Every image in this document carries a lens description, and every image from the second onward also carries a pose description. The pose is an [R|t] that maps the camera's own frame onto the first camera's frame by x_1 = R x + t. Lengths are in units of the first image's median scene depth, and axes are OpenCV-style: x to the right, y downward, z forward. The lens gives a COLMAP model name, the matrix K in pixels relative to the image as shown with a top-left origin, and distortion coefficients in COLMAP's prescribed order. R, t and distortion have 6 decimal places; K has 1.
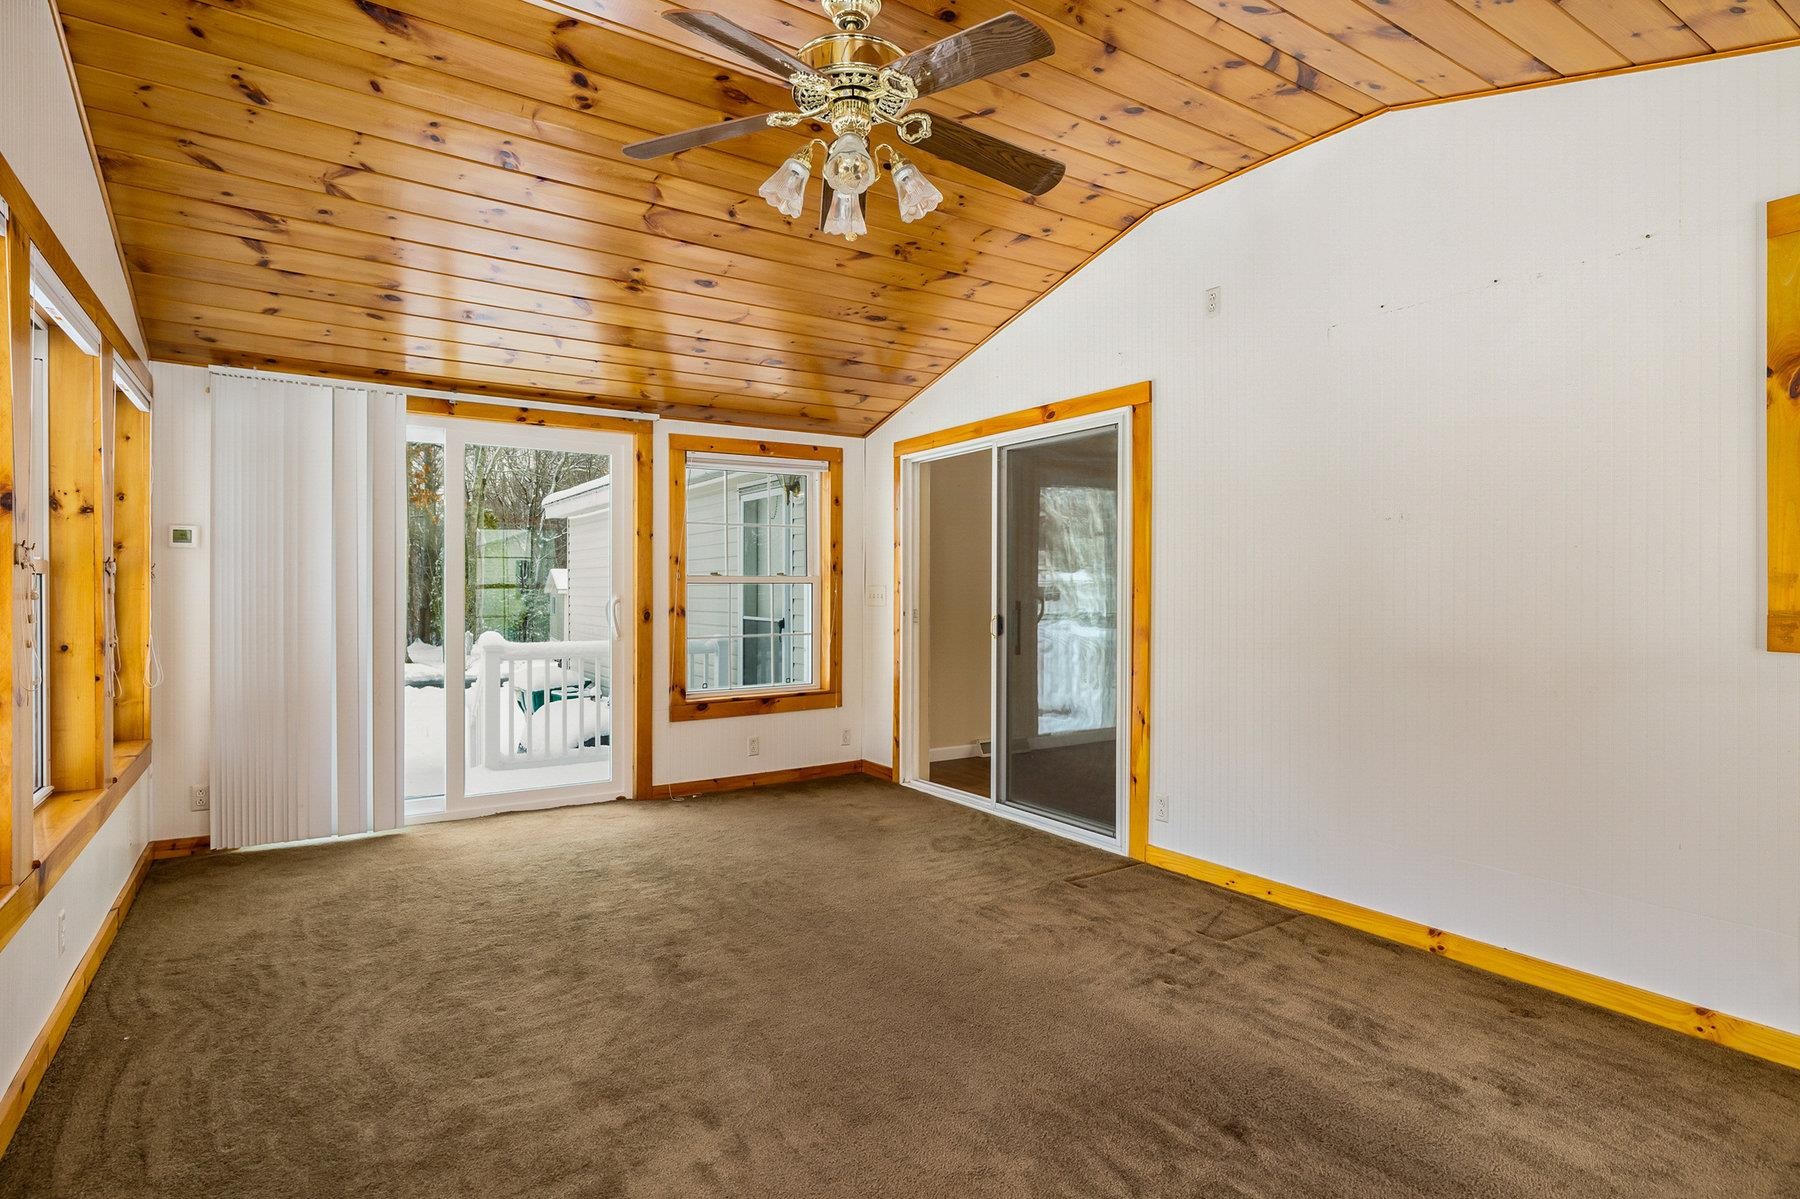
lens RADIAL K [[914.9, 0, 900.0], [0, 914.9, 599.5], [0, 0, 1]] dist [-0.004790, 0.001637]
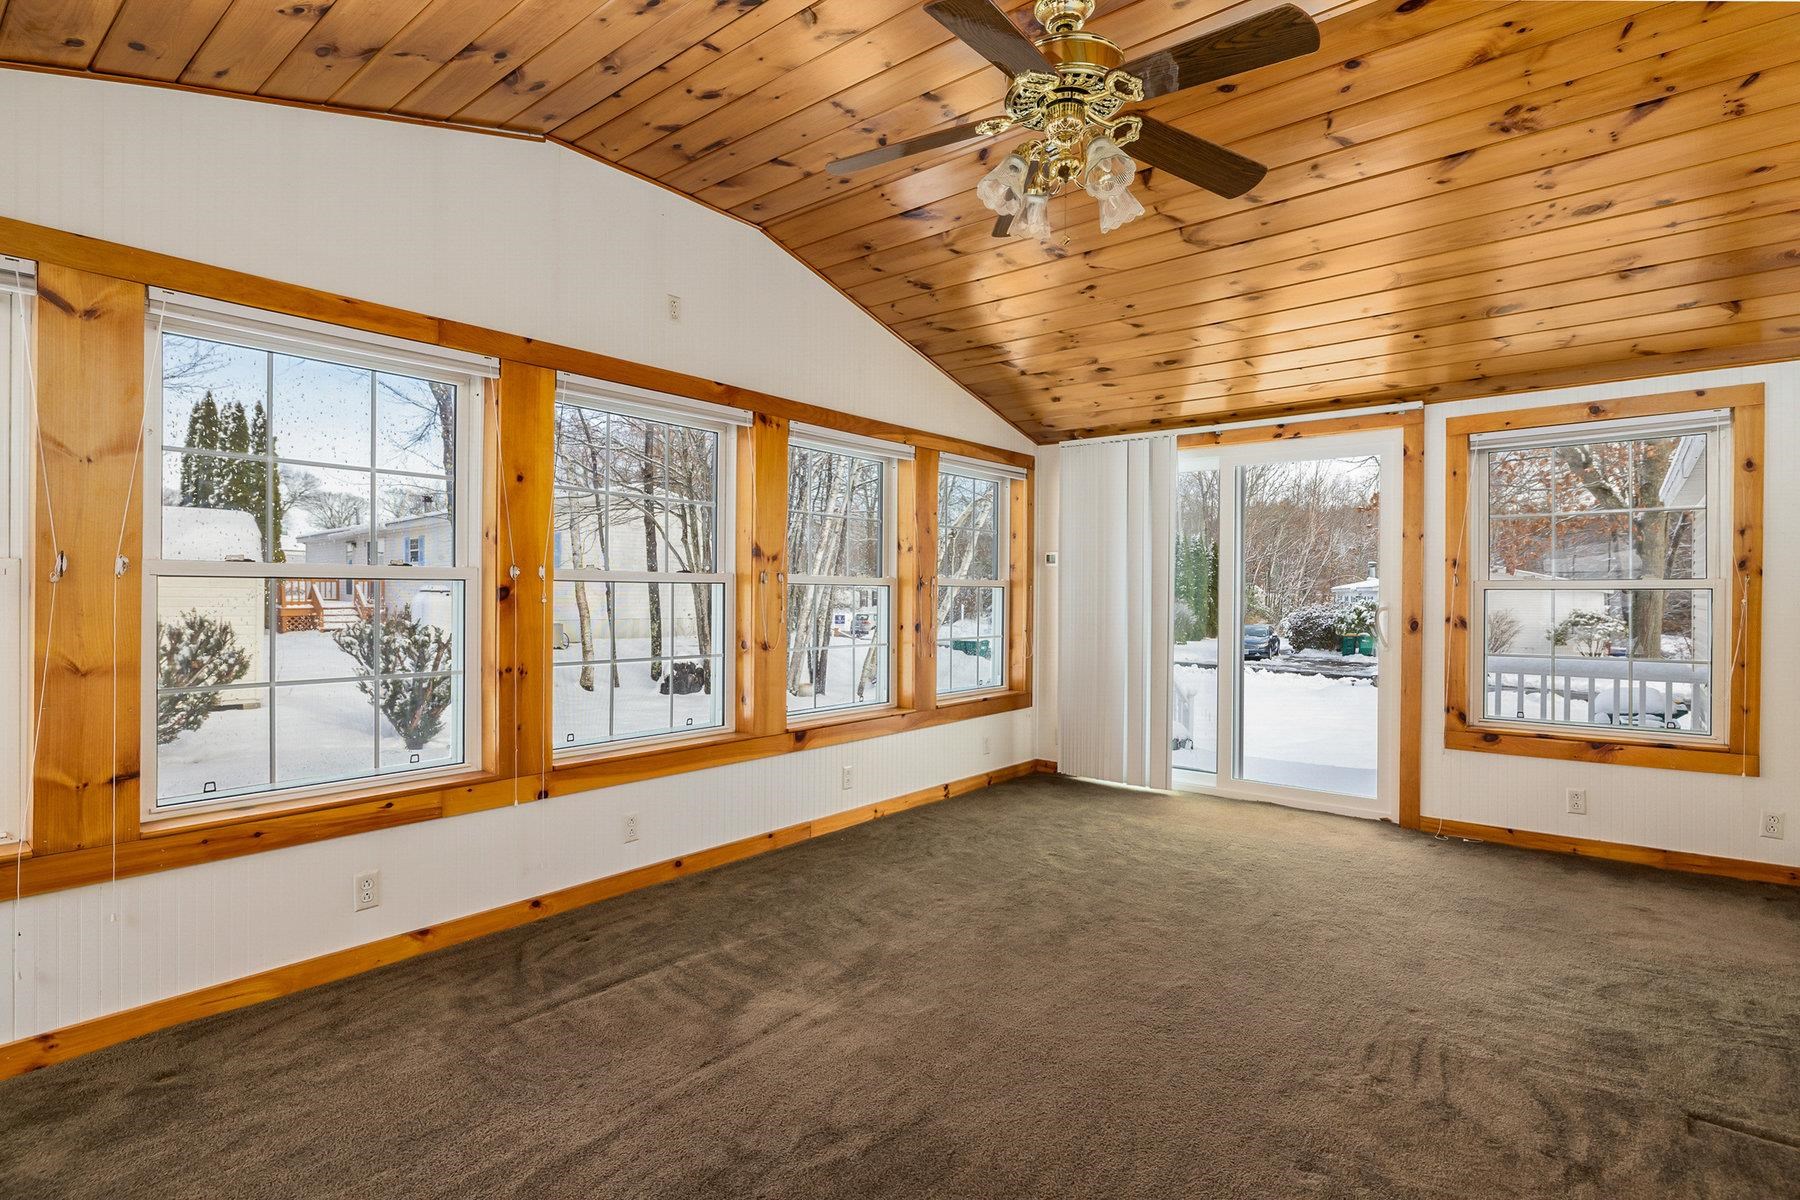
lens RADIAL K [[891.1, 0, 957.6], [0, 891.1, 604.0], [0, 0, 1]] dist [-0.001040, 0.000494]
pose [[0.321720, 0.012922, -0.946747, 0.487513], [-0.014712, 0.999854, 0.008648, -0.005433], [0.946721, 0.011147, 0.321863, 0.342453]]
